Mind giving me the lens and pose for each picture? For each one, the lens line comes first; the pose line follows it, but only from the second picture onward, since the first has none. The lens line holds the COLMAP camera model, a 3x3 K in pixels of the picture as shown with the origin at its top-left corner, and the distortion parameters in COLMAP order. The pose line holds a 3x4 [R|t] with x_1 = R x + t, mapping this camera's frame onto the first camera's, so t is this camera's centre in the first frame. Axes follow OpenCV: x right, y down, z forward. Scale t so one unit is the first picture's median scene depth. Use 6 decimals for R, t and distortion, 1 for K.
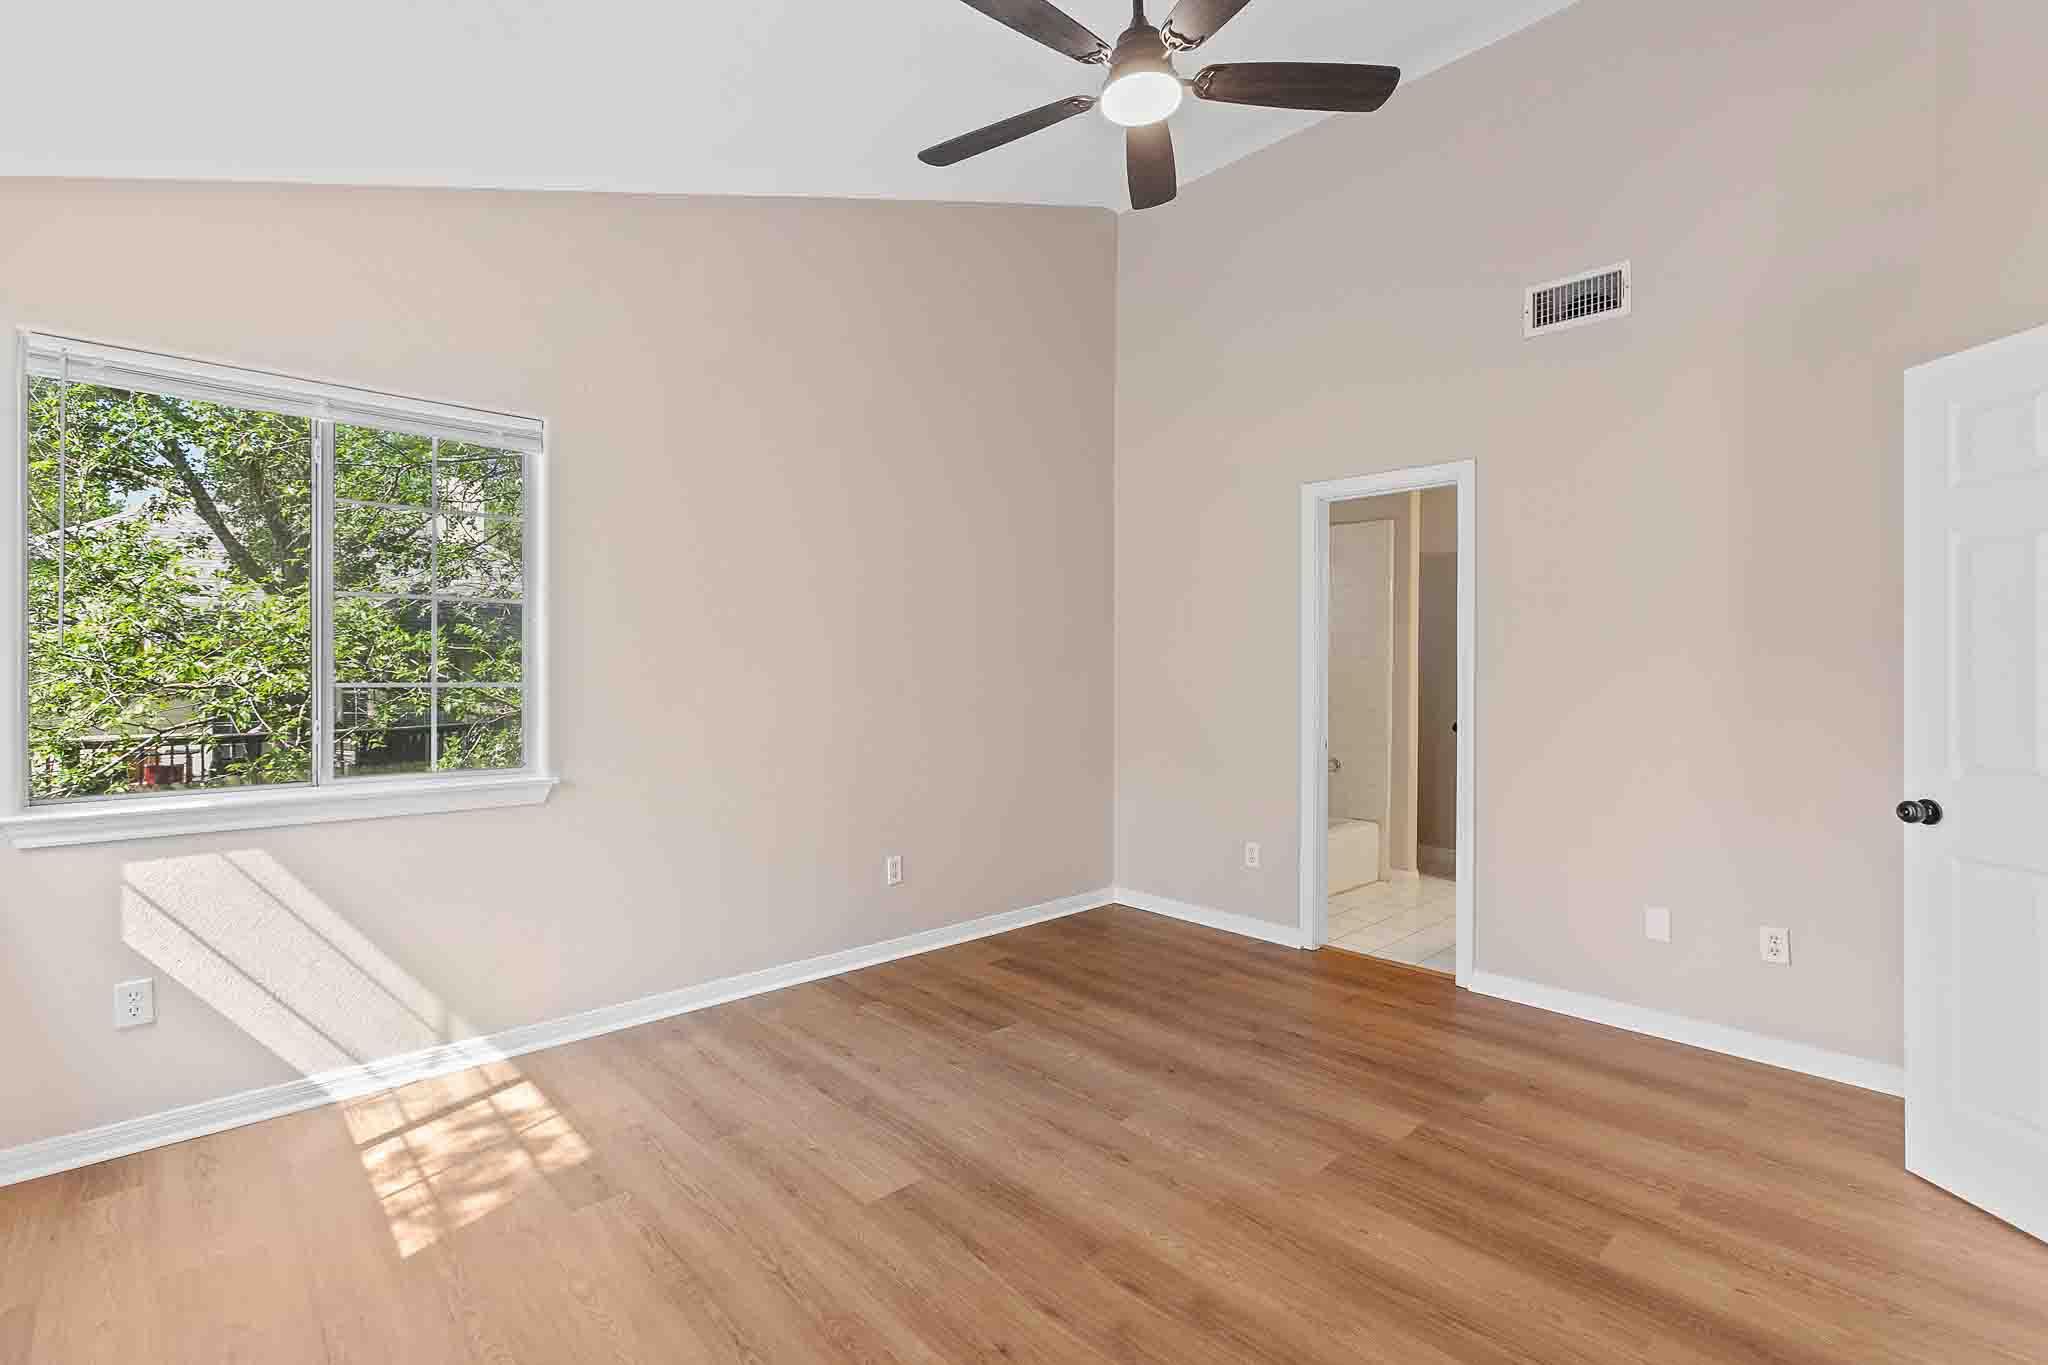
lens RADIAL K [[916.3, 0, 1009.1], [0, 916.3, 680.4], [0, 0, 1]] dist [-0.003594, -0.000054]
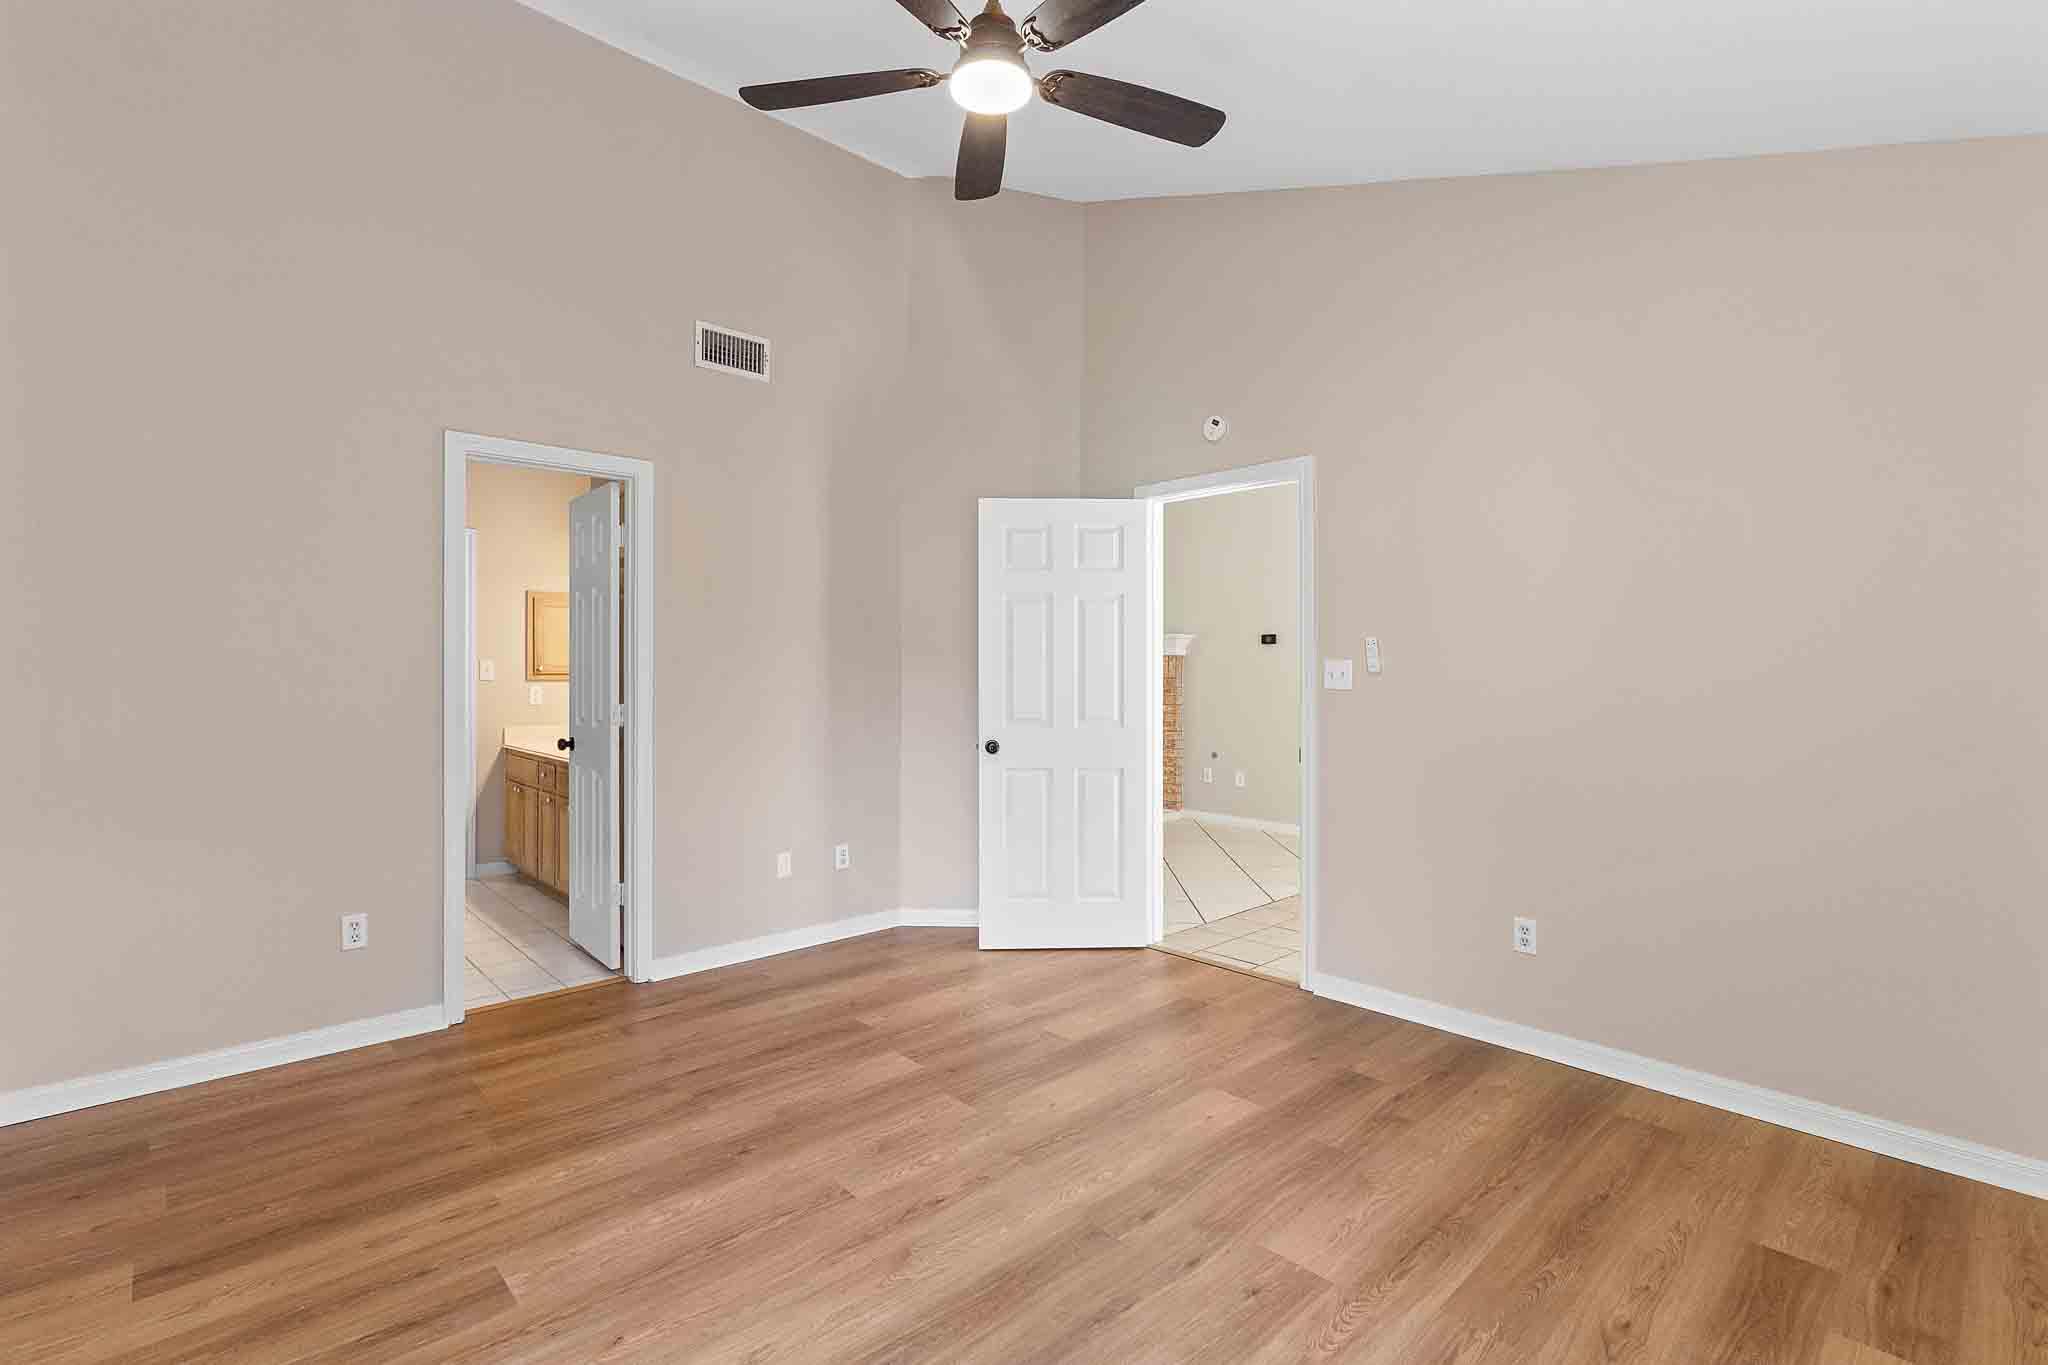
lens RADIAL K [[926.3, 0, 994.0], [0, 926.3, 673.1], [0, 0, 1]] dist [-0.000686, 0.000184]
pose [[0.020510, -0.009281, 0.999747, -0.665897], [0.007206, 0.999932, 0.009135, -0.015268], [-0.999764, 0.007016, 0.020576, 0.763613]]
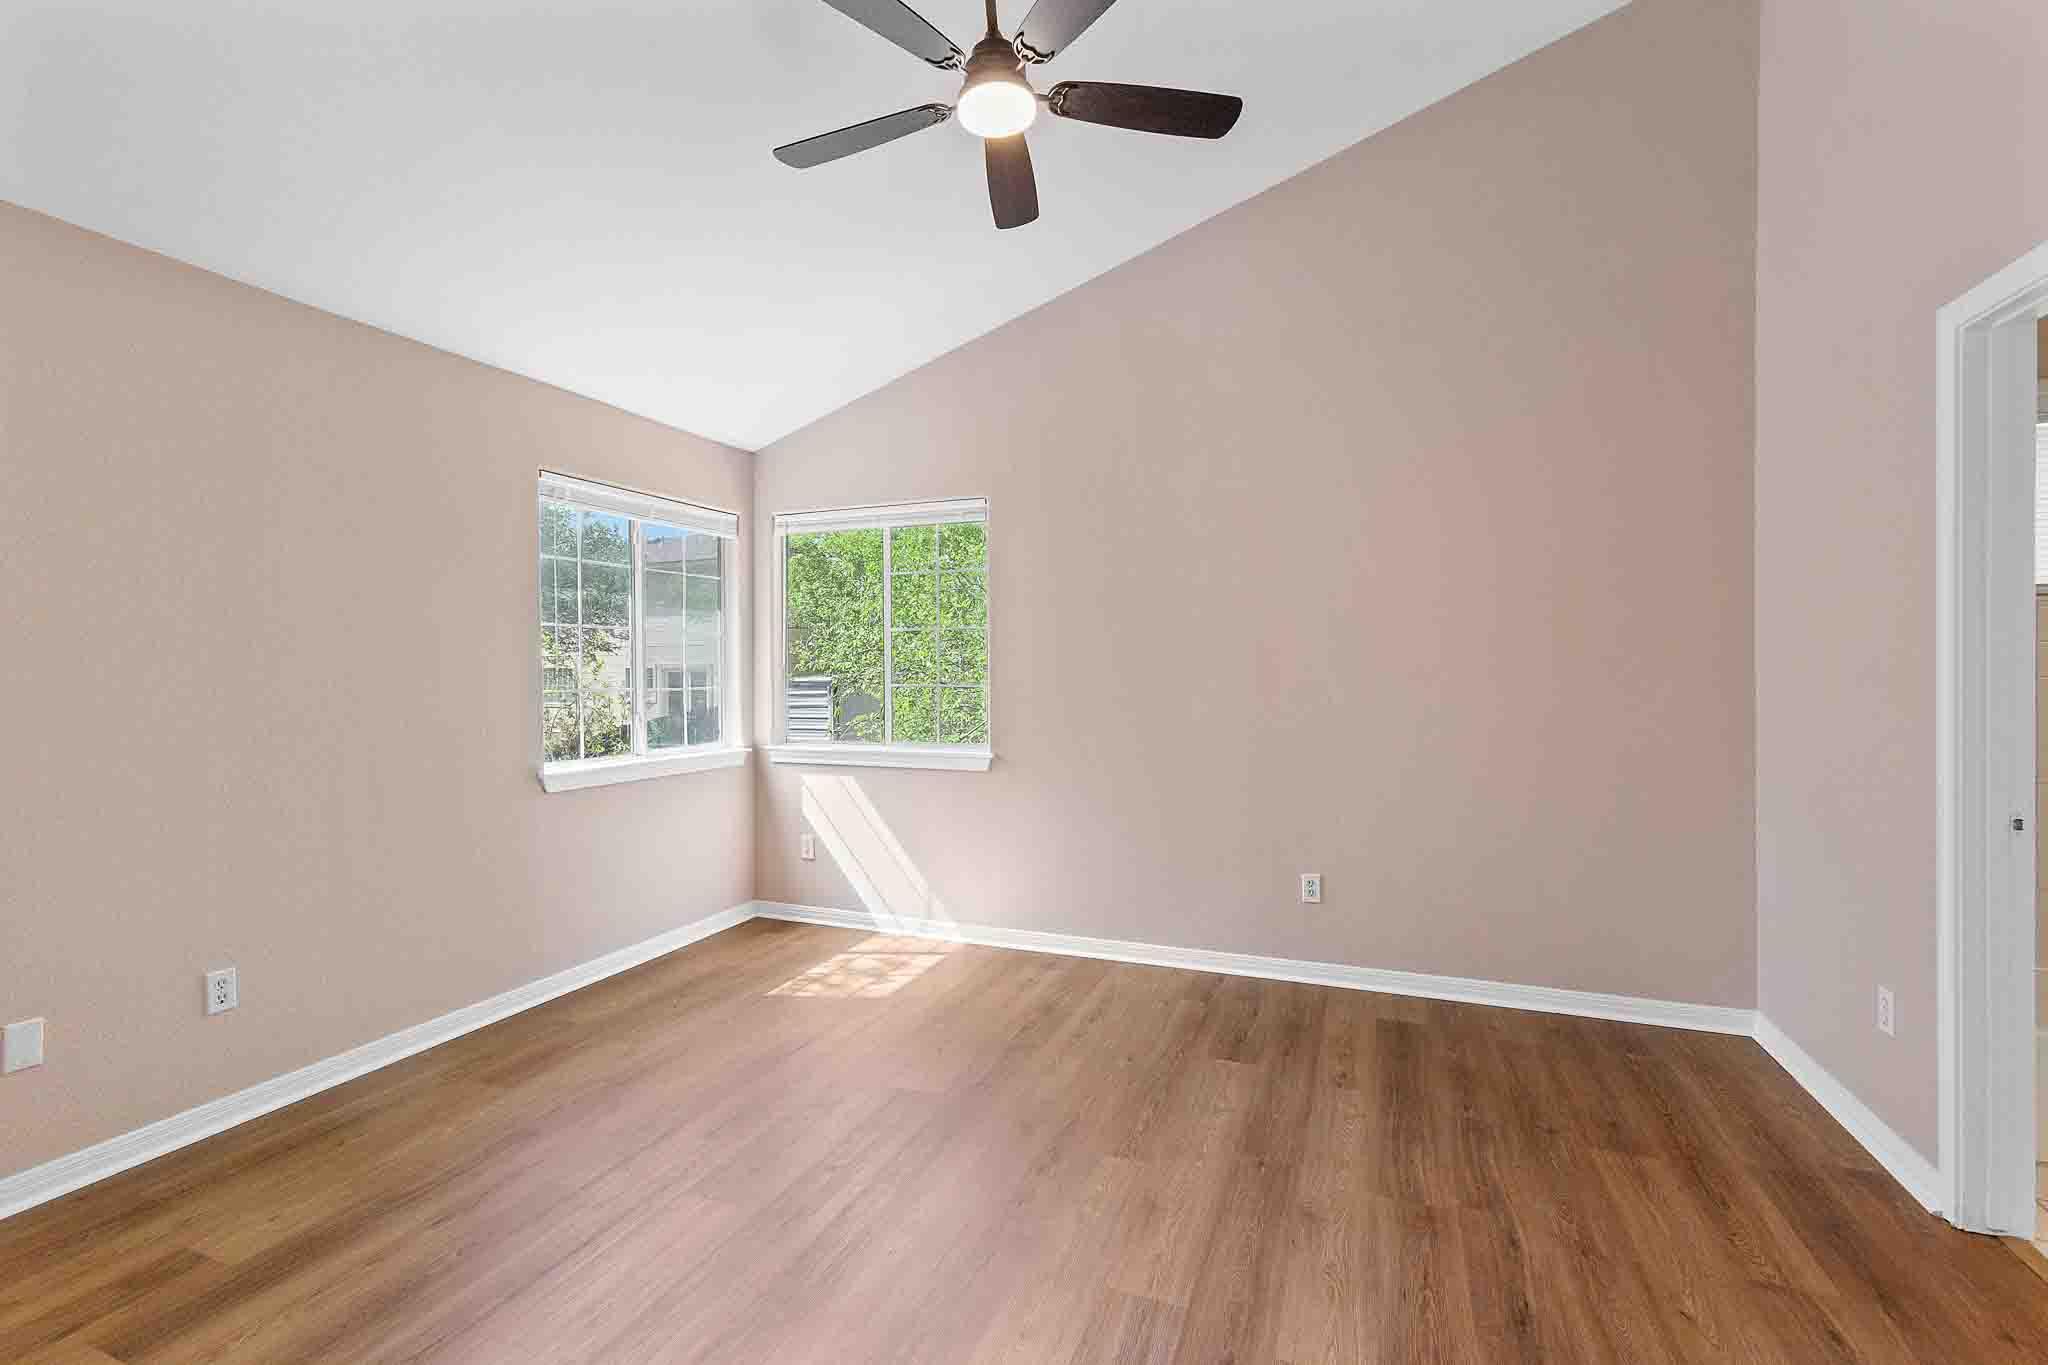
lens RADIAL K [[916.3, 0, 1009.1], [0, 916.3, 680.4], [0, 0, 1]] dist [-0.003594, -0.000054]
pose [[0.420925, -0.000580, -0.907095, 0.840233], [-0.004556, 0.999986, -0.002754, -0.004663], [0.907084, 0.005292, 0.420917, 0.453998]]
